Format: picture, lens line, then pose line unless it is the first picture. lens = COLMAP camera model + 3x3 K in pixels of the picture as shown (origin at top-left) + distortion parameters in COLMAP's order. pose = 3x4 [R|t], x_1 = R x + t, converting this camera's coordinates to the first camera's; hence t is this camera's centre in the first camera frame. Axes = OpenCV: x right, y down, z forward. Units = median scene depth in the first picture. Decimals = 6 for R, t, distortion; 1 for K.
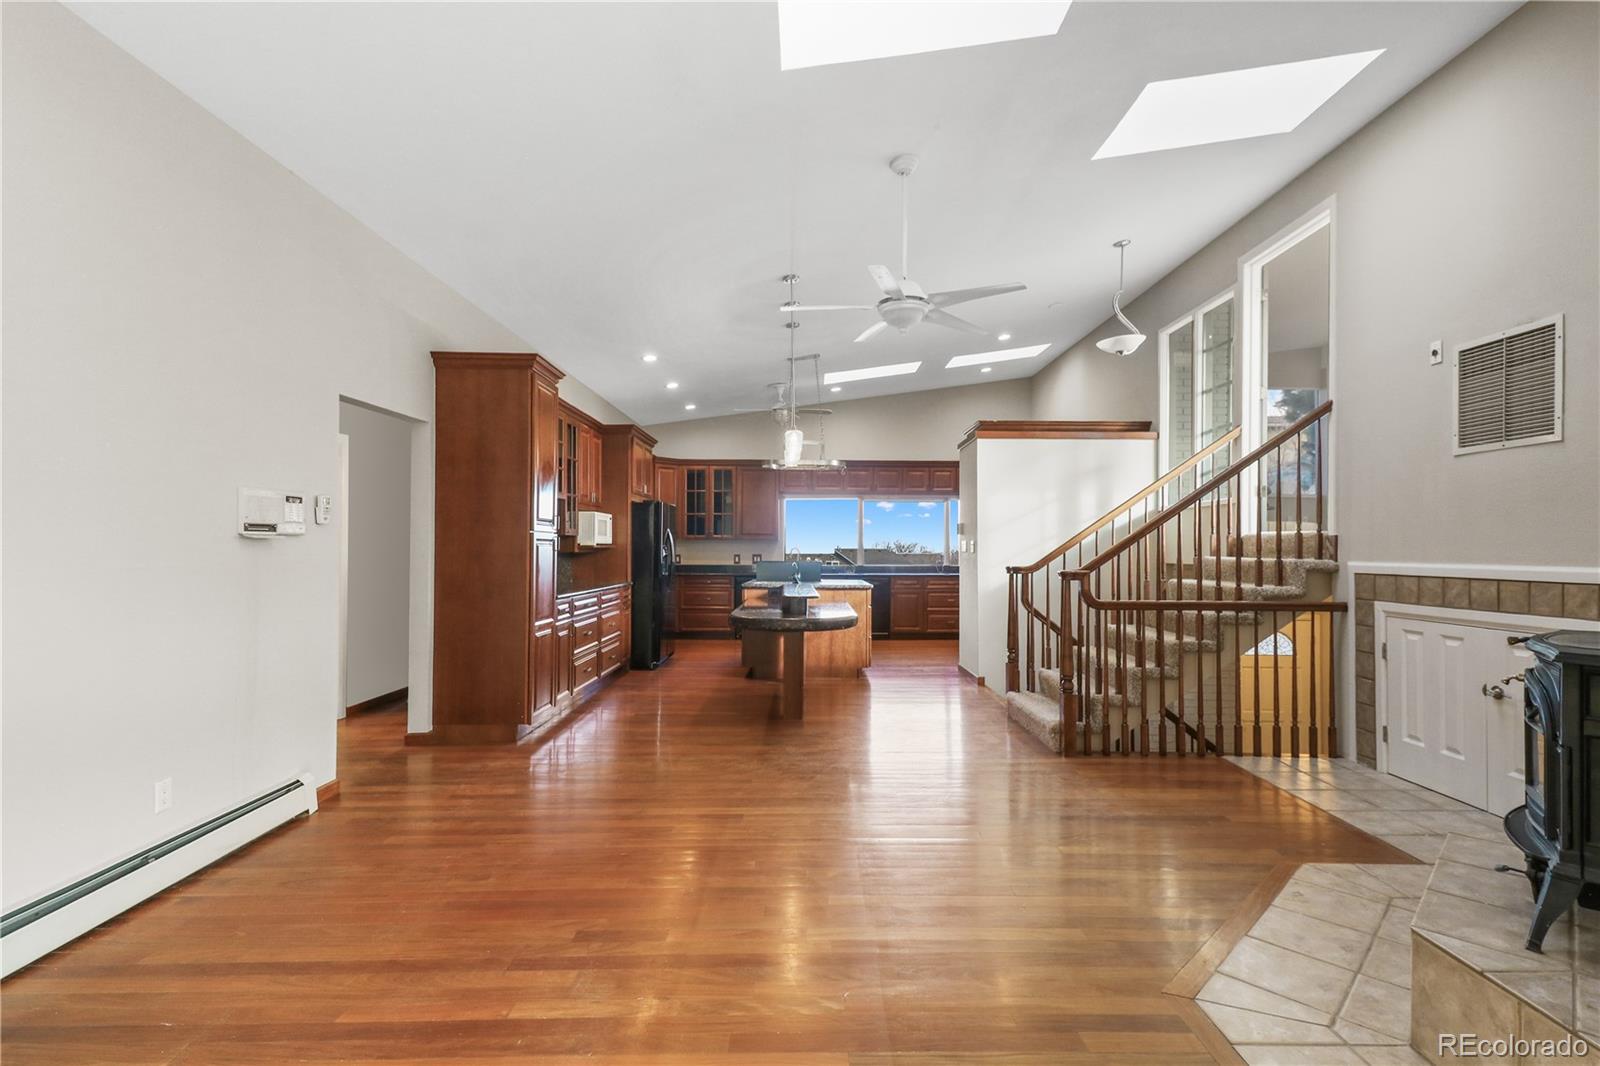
lens RADIAL K [[747.6, 0, 800.5], [0, 747.6, 537.1], [0, 0, 1]] dist [0.031453, -0.006081]
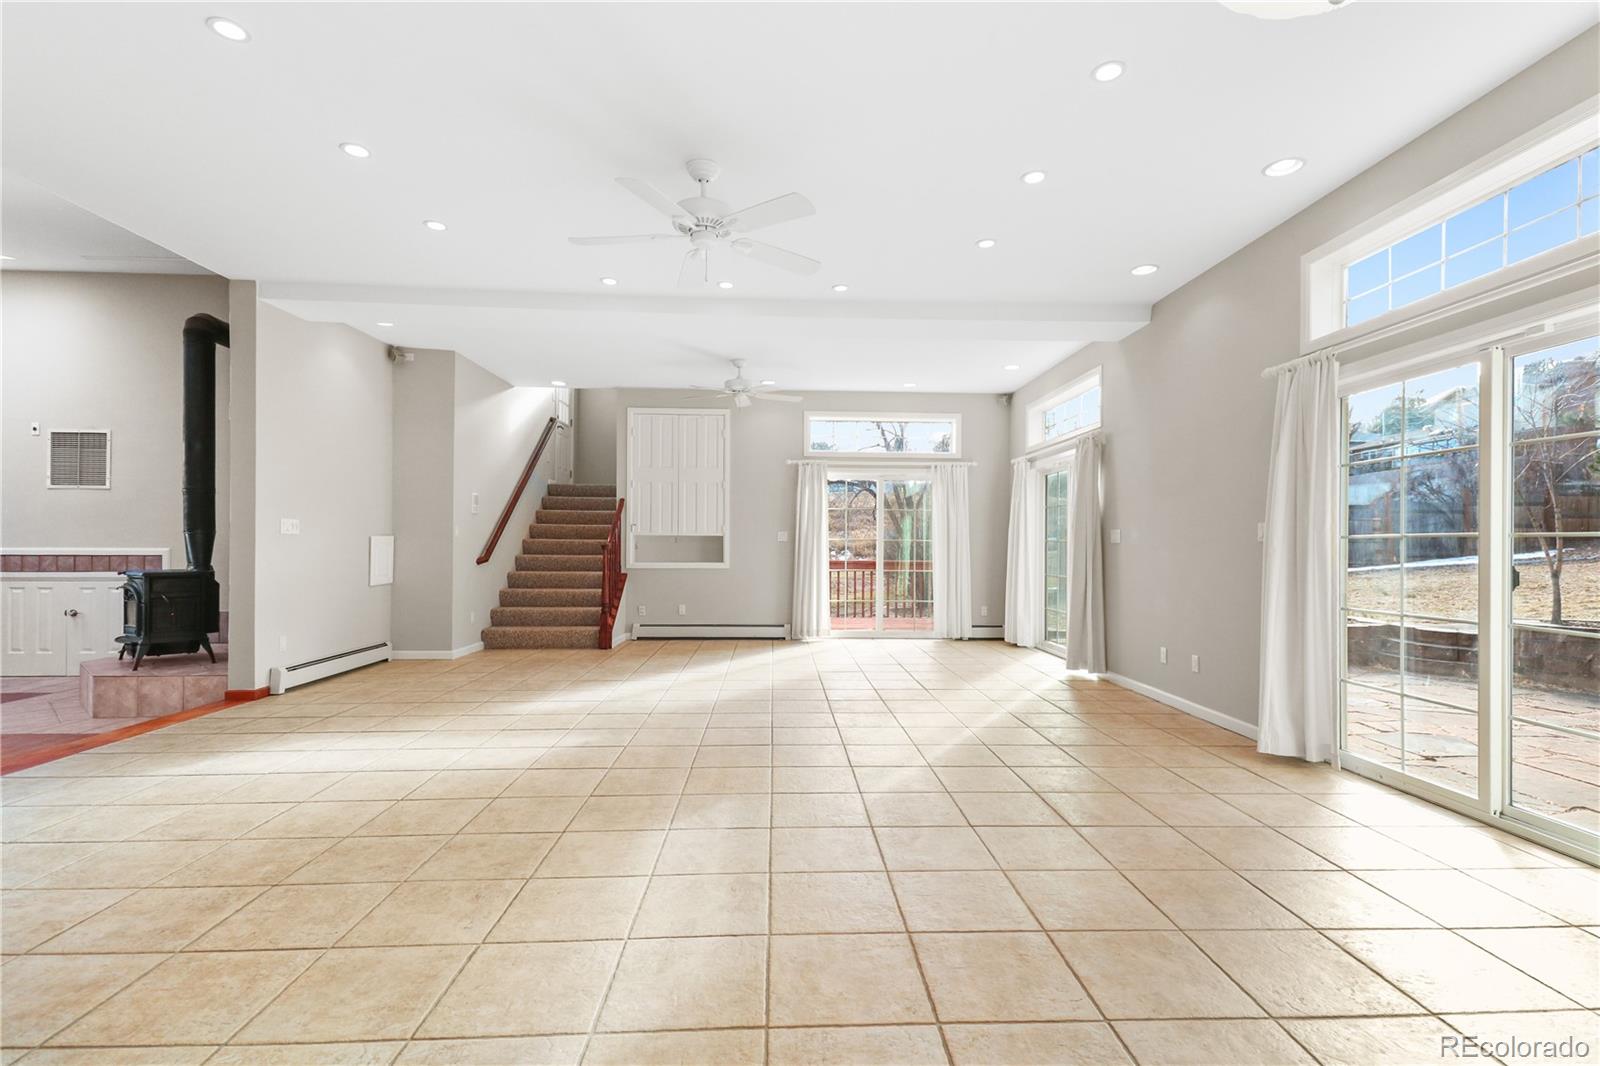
lens RADIAL K [[747.6, 0, 803.8], [0, 747.6, 542.7], [0, 0, 1]] dist [0.031453, -0.006081]
pose [[-0.044539, -0.003150, 0.999003, -0.896848], [-0.016726, 0.999857, 0.002407, -0.009979], [-0.998868, -0.016602, -0.044586, -0.618206]]
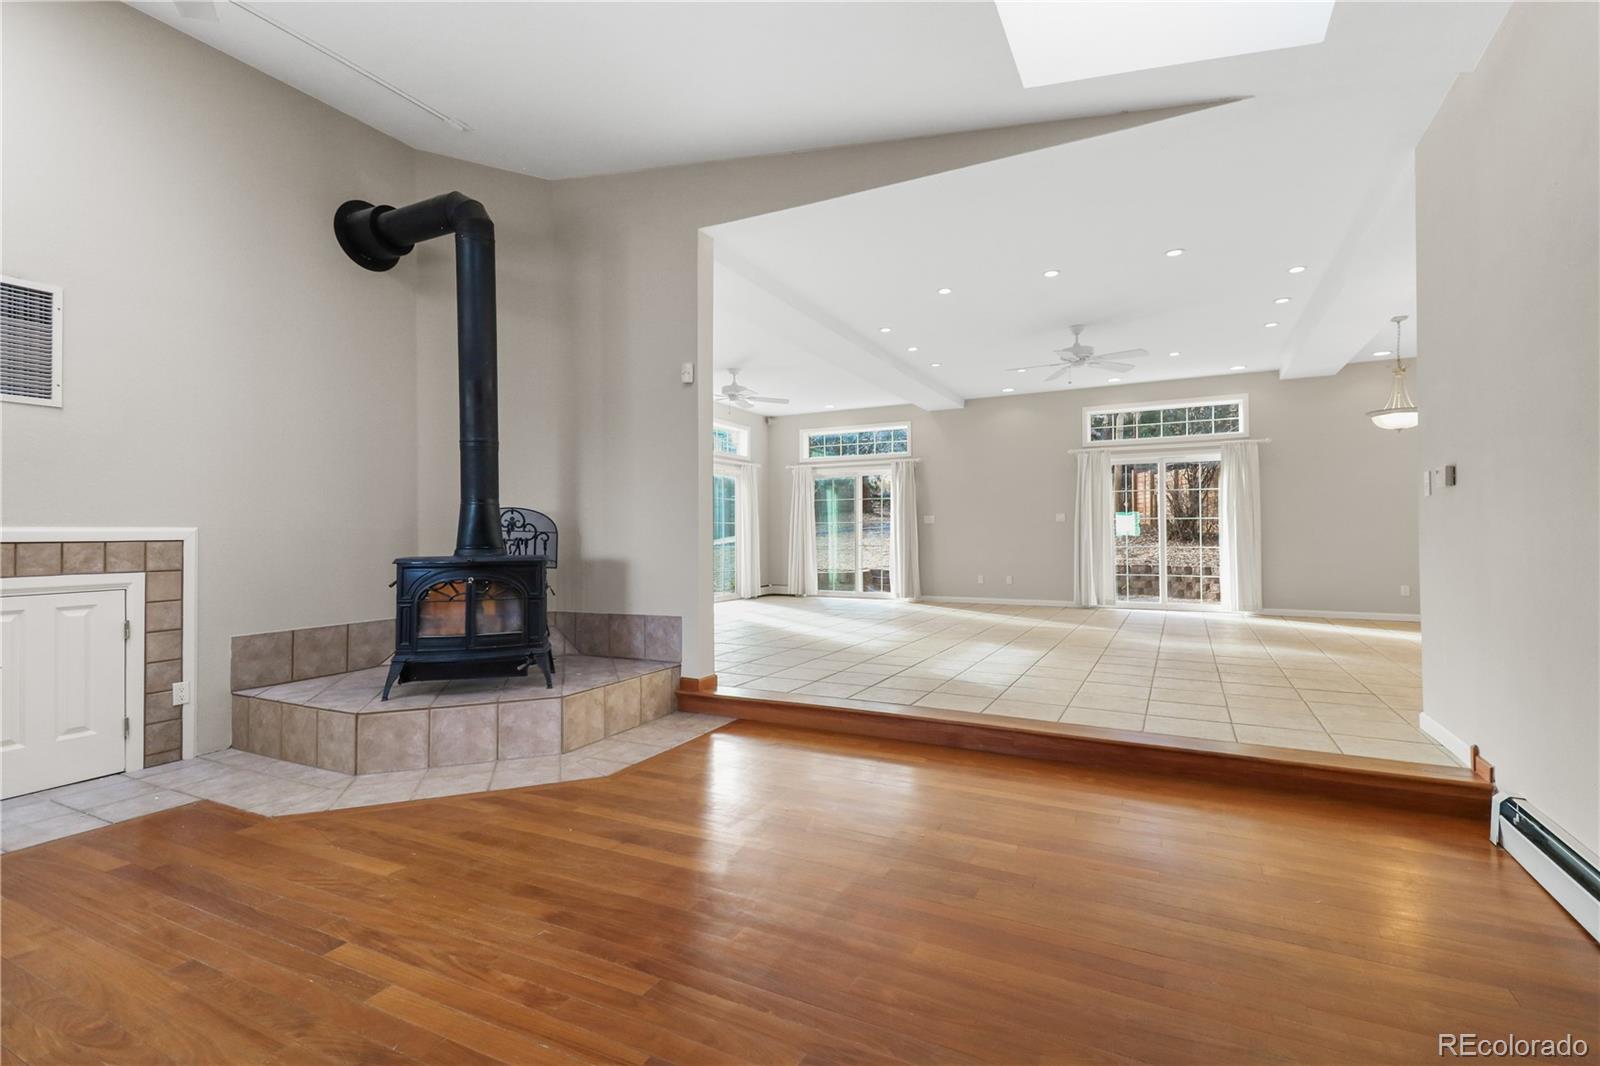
lens RADIAL K [[747.6, 0, 814.4], [0, 747.6, 517.0], [0, 0, 1]] dist [0.031453, -0.006081]
pose [[-0.898573, 0.011060, 0.438685, -0.296908], [-0.002725, 0.999522, -0.030782, 0.039570], [-0.438816, -0.028856, -0.898114, 1.086252]]
